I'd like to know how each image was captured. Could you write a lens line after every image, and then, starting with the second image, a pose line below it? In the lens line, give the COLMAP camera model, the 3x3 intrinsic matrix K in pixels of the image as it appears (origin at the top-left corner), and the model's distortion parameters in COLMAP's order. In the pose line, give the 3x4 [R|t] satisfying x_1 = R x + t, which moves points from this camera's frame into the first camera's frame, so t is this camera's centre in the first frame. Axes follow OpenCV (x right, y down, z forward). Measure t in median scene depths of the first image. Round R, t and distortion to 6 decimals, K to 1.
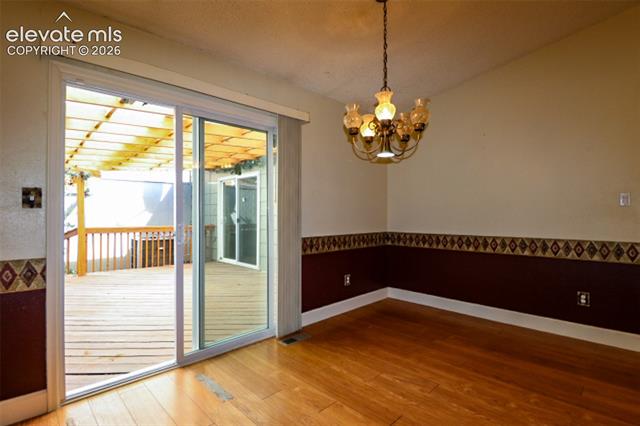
lens RADIAL K [[312.6, 0, 317.7], [0, 312.6, 210.6], [0, 0, 1]] dist [0.007917, -0.014577]
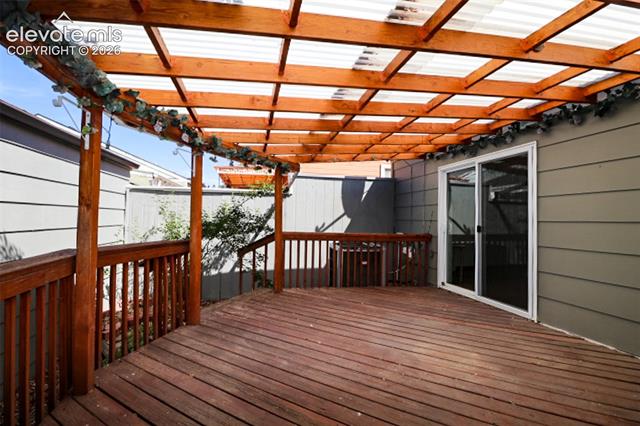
lens RADIAL K [[300.8, 0, 320.0], [0, 300.8, 213.0], [0, 0, 1]] dist [-0.001313, -0.000488]
pose [[0.846776, -0.001665, -0.531948, -0.211966], [-0.011655, 0.999697, -0.021682, 0.017870], [0.531823, 0.024560, 0.846500, 0.335527]]
